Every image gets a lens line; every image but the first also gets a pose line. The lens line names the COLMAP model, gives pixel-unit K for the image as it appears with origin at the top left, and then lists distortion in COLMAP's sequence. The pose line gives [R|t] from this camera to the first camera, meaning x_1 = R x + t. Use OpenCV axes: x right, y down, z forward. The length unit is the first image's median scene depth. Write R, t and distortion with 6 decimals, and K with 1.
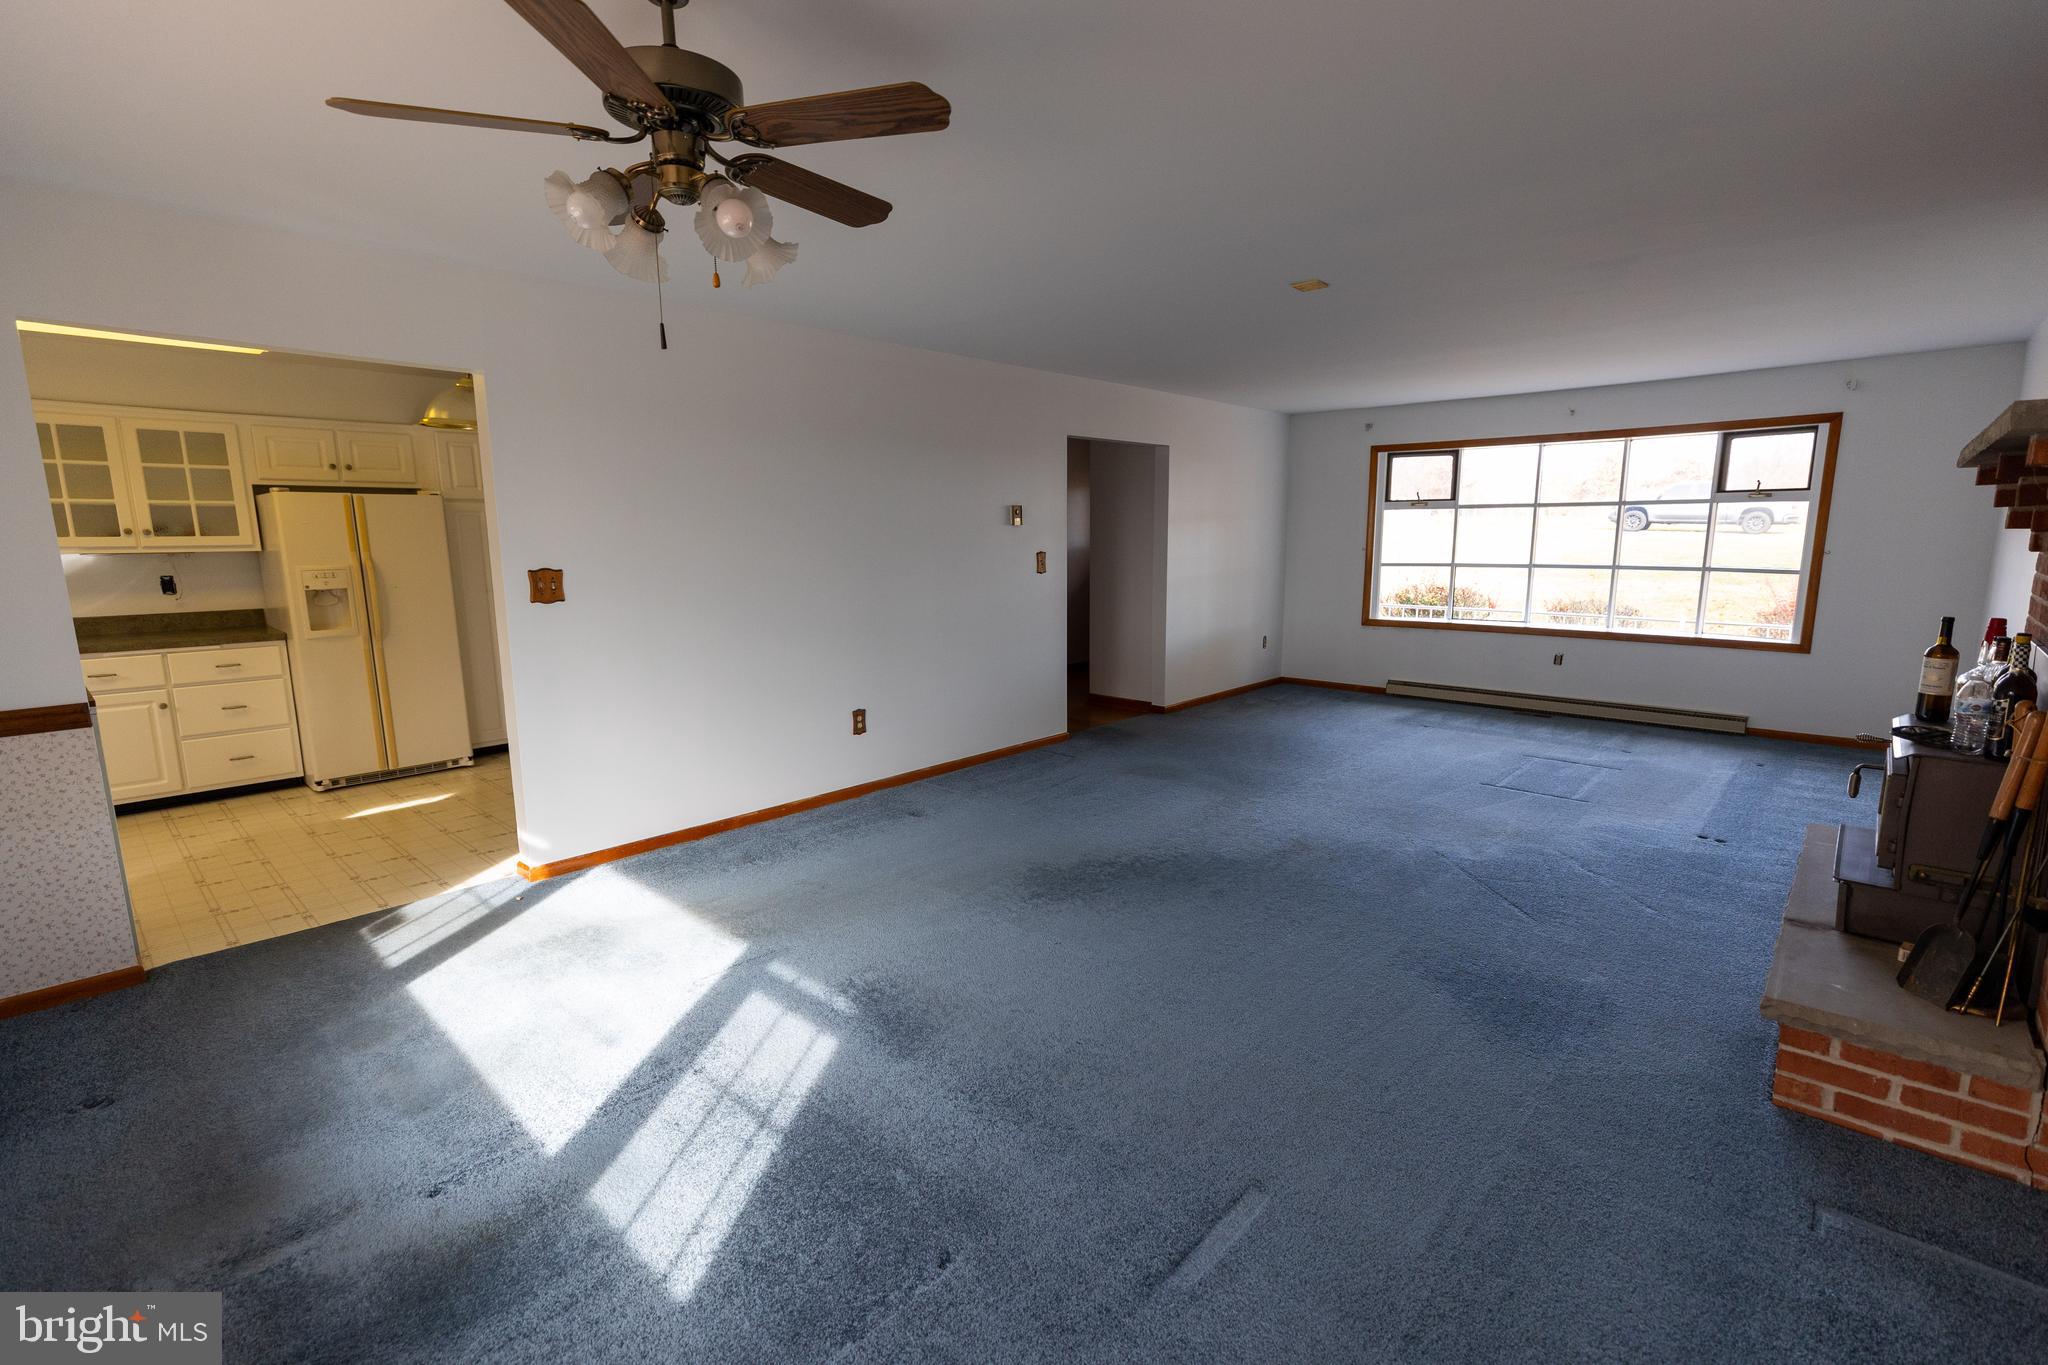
lens RADIAL K [[907.0, 0, 1030.5], [0, 907.0, 691.0], [0, 0, 1]] dist [0.003712, 0.000624]
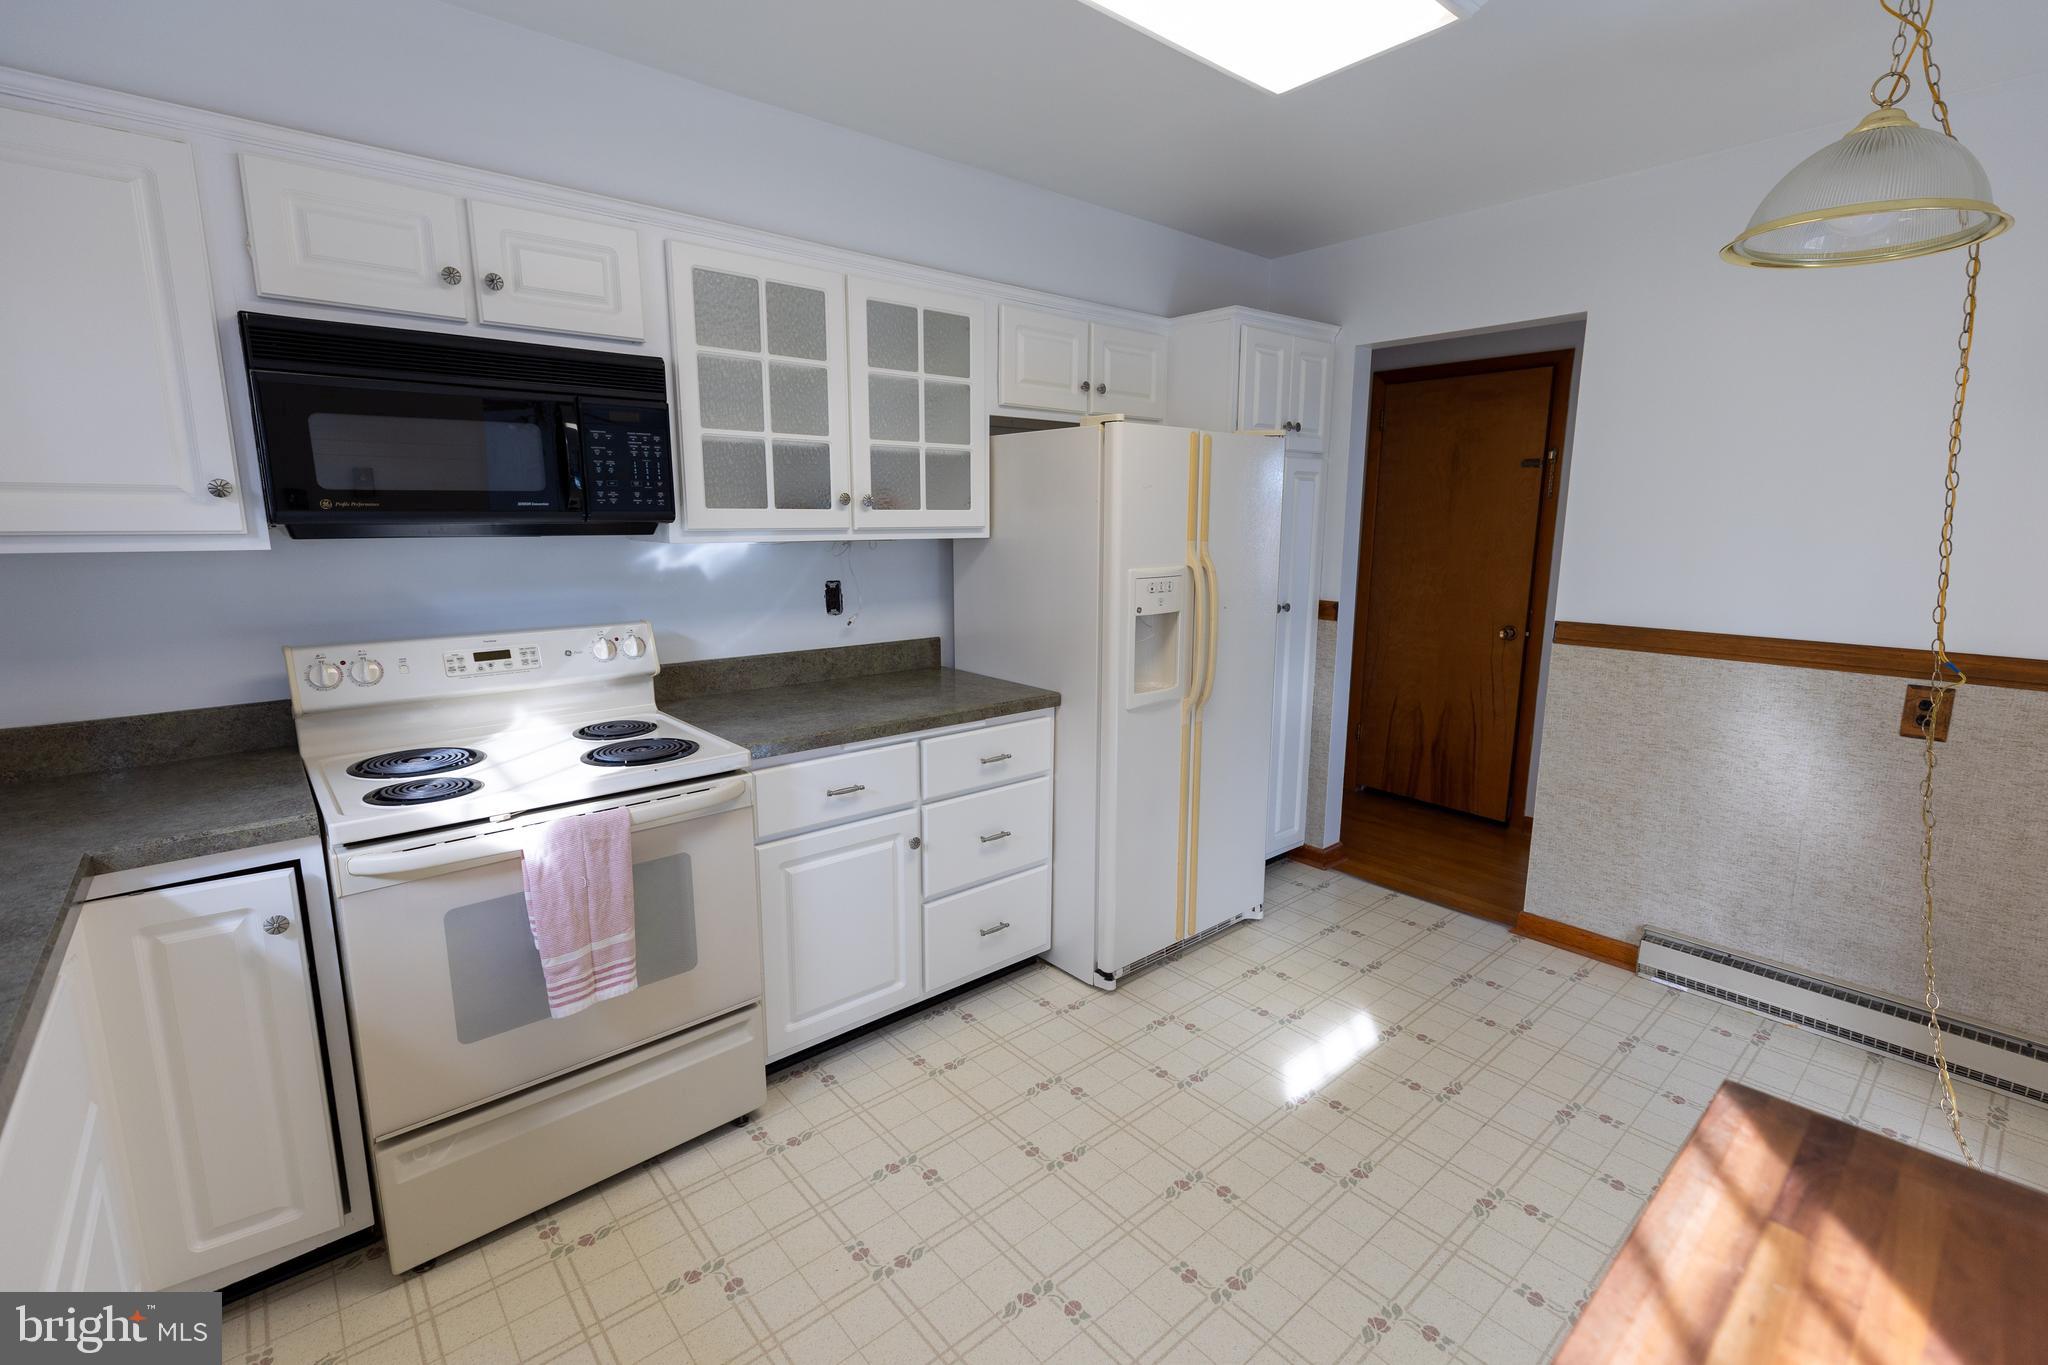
lens RADIAL K [[907.0, 0, 1035.1], [0, 907.0, 684.1], [0, 0, 1]] dist [0.003712, 0.000624]
pose [[0.994761, 0.030260, -0.097647, -0.794643], [-0.028651, 0.999430, 0.017839, -0.079255], [0.098131, -0.014948, 0.995061, 0.476188]]
